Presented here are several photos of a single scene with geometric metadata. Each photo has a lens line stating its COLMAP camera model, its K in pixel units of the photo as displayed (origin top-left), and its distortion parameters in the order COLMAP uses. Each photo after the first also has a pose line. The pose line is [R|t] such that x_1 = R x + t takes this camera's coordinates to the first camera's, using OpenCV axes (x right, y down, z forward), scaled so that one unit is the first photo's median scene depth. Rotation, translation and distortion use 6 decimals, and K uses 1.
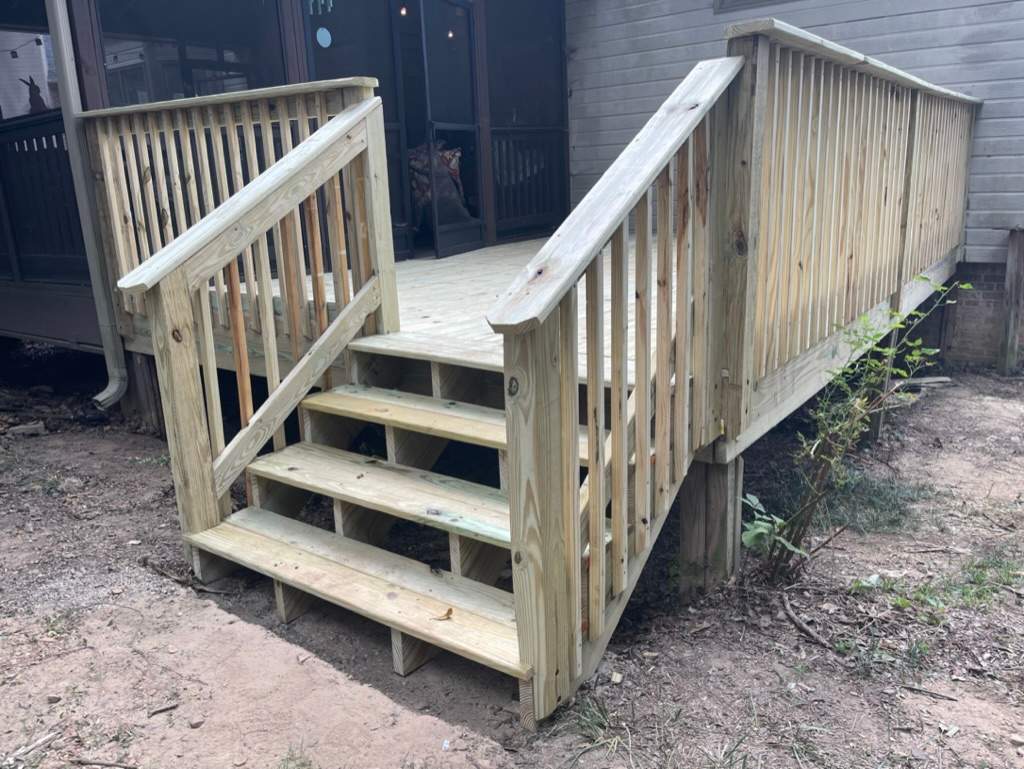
lens RADIAL K [[777.3, 0, 512.8], [0, 777.3, 384.6], [0, 0, 1]] dist [0.066156, -0.083718]
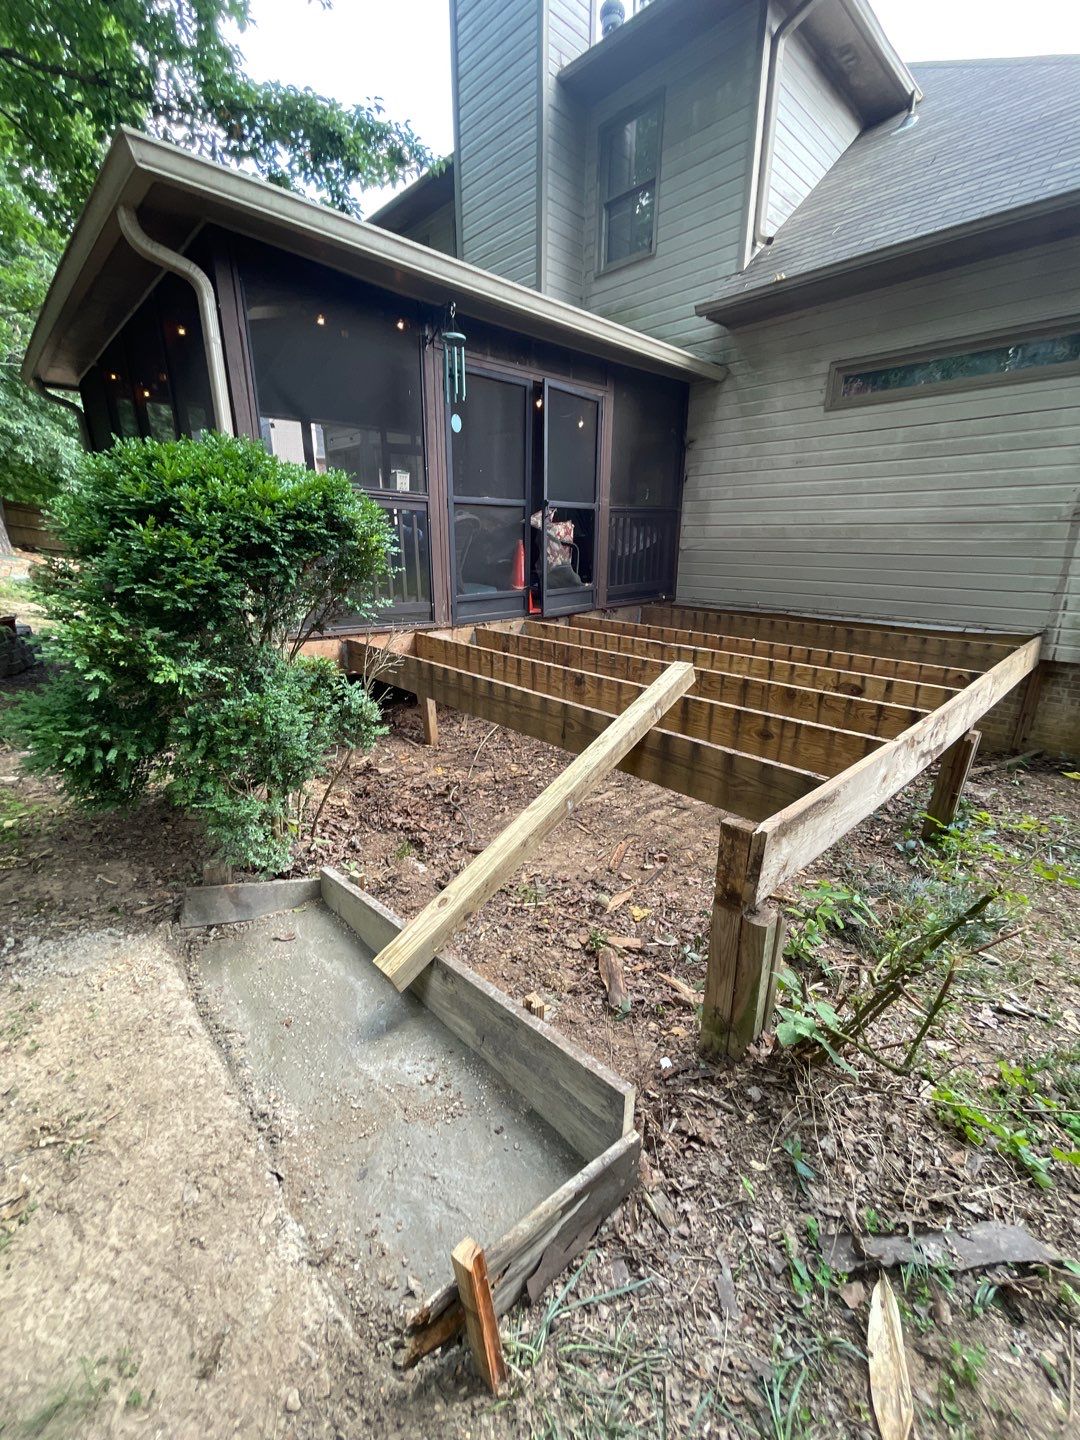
lens RADIAL K [[585.0, 0, 540.0], [0, 585.0, 721.0], [0, 0, 1]] dist [-0.007862, 0.001357]
pose [[0.981835, 0.100220, -0.161112, 0.106772], [-0.093326, 0.994388, 0.049820, -0.121594], [0.165200, -0.033879, 0.985678, 0.318915]]
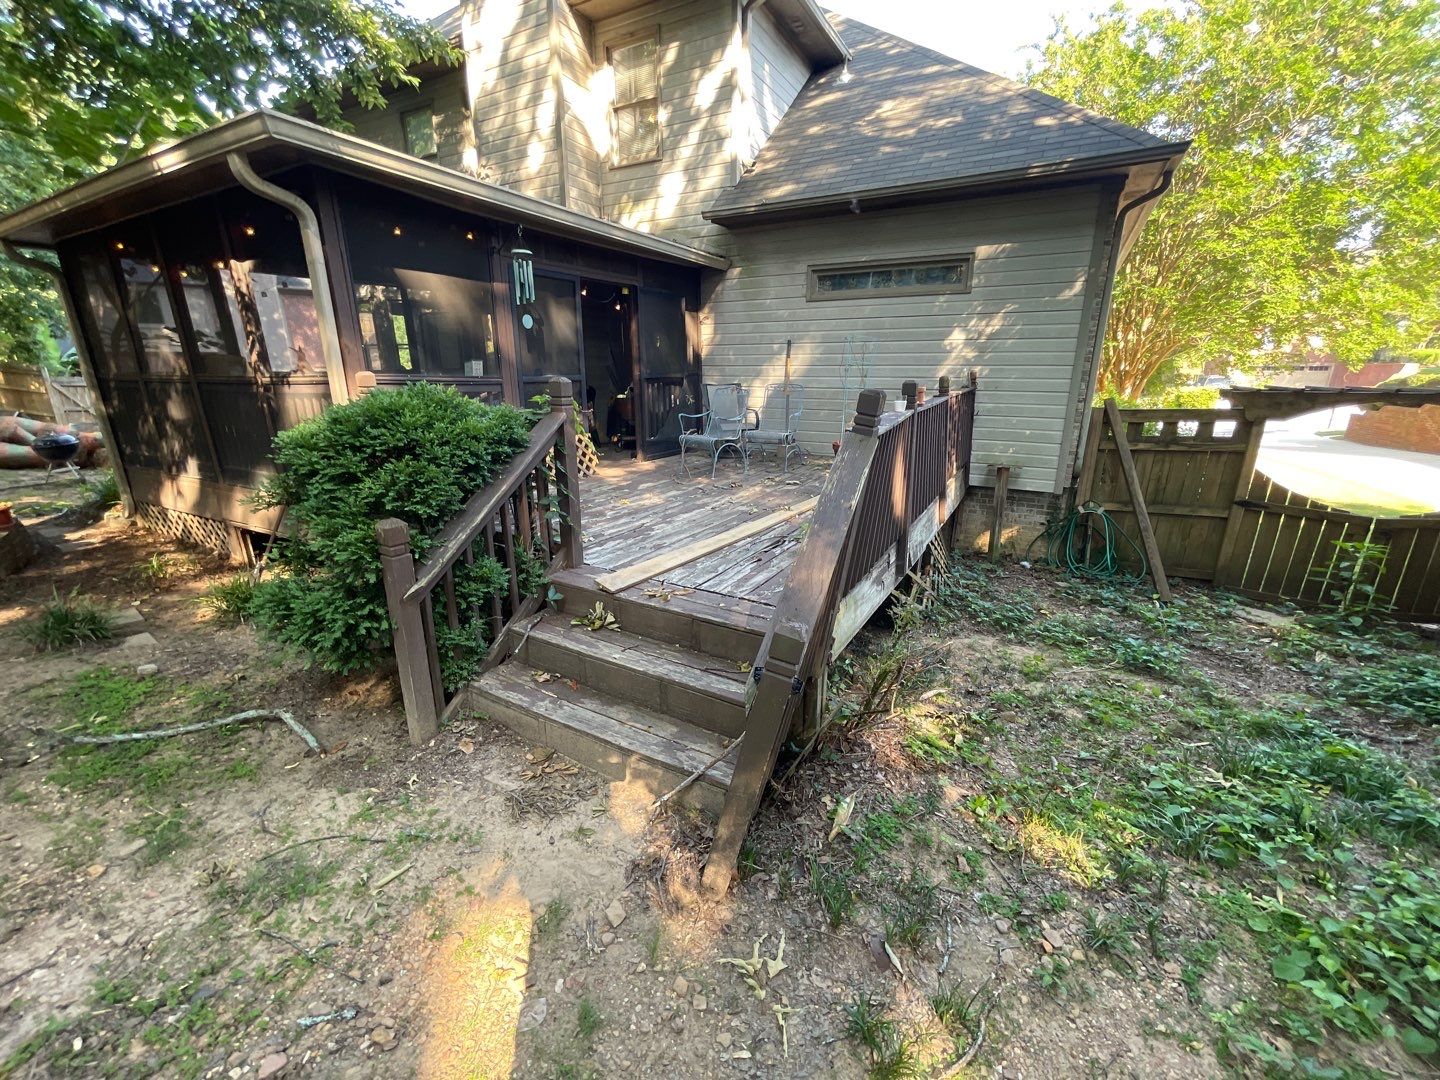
lens RADIAL K [[586.5, 0, 723.3], [0, 586.5, 545.1], [0, 0, 1]] dist [-0.001570, -0.000656]
pose [[0.992309, 0.007057, 0.123586, -0.050035], [-0.011060, 0.999435, 0.031729, -0.164322], [-0.123292, -0.032852, 0.991826, -0.113777]]
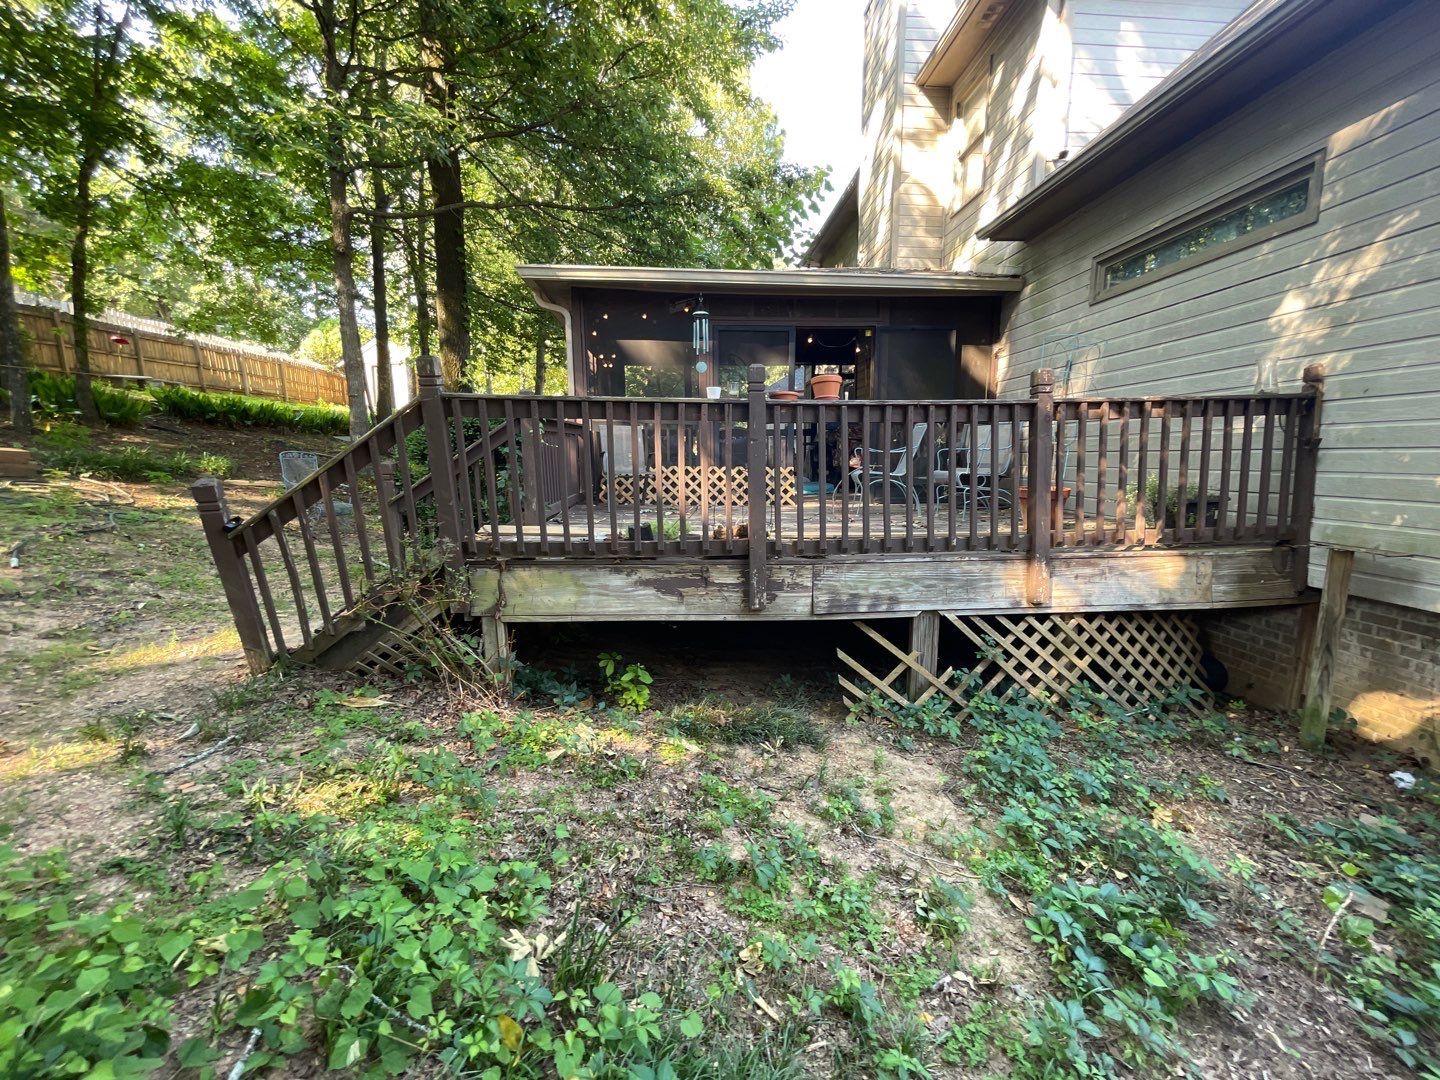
lens RADIAL K [[586.5, 0, 720.3], [0, 586.5, 548.4], [0, 0, 1]] dist [-0.001570, -0.000656]
pose [[0.633242, 0.160321, -0.757167, 1.482761], [-0.225962, 0.973983, 0.017250, -0.167560], [0.740233, 0.160167, 0.652994, 0.490925]]
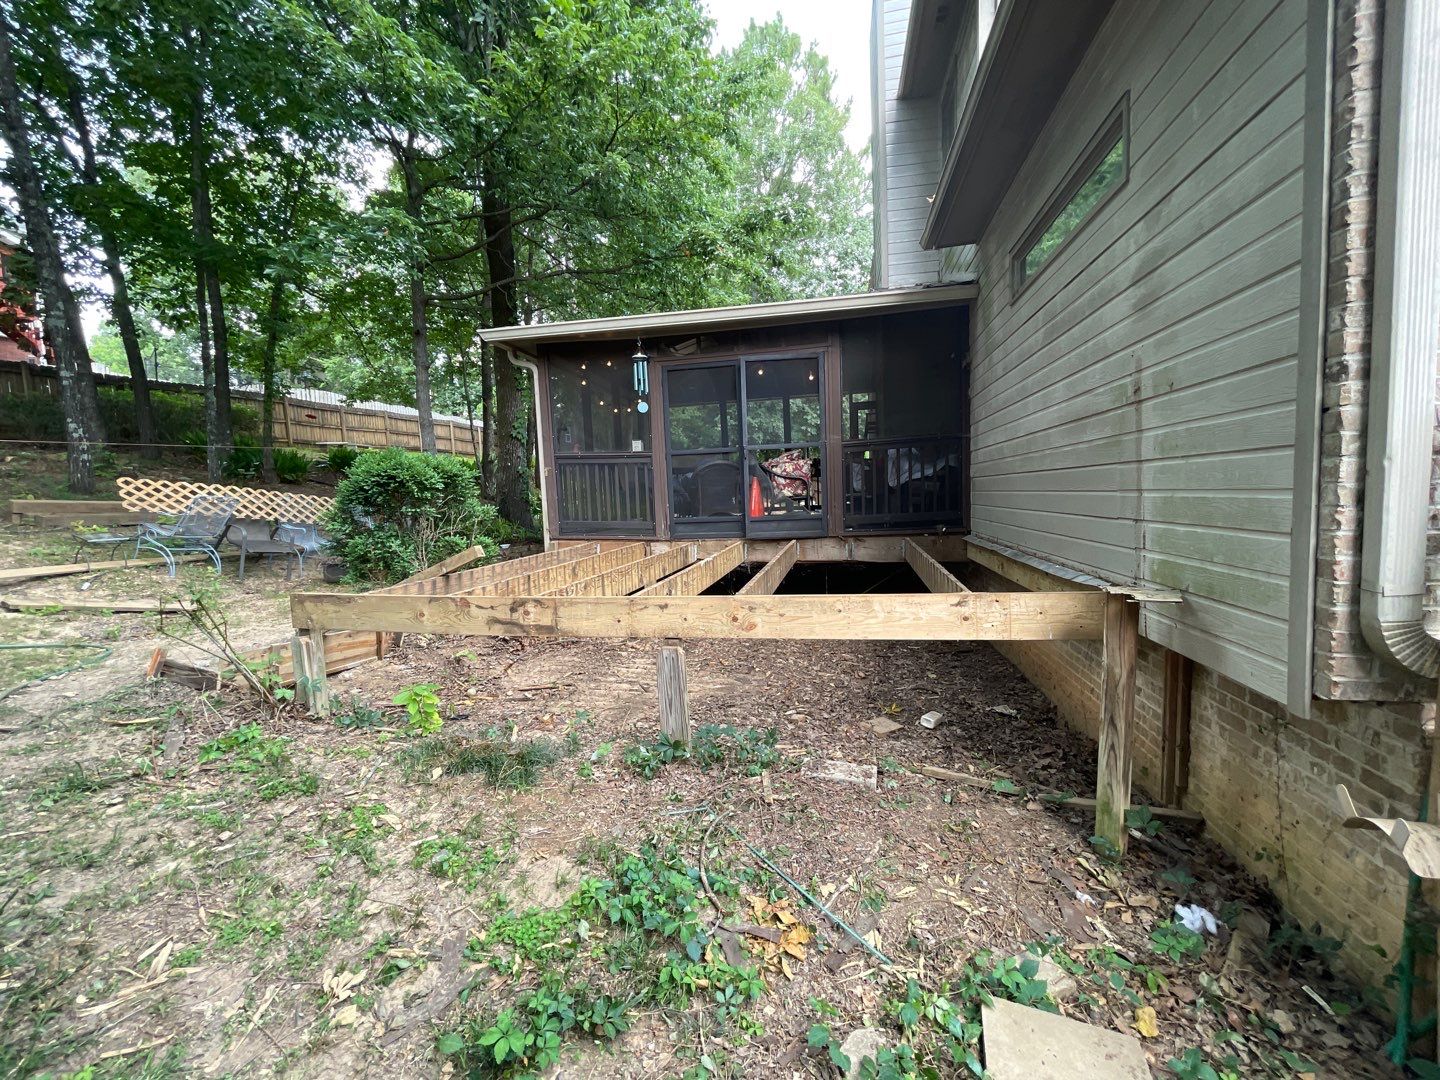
lens RADIAL K [[586.5, 0, 716.2], [0, 586.5, 538.4], [0, 0, 1]] dist [-0.001570, -0.000656]
pose [[0.404631, 0.098204, -0.909192, 1.918223], [-0.222704, 0.974866, 0.006185, -0.368426], [0.886948, 0.199979, 0.416332, 1.219020]]
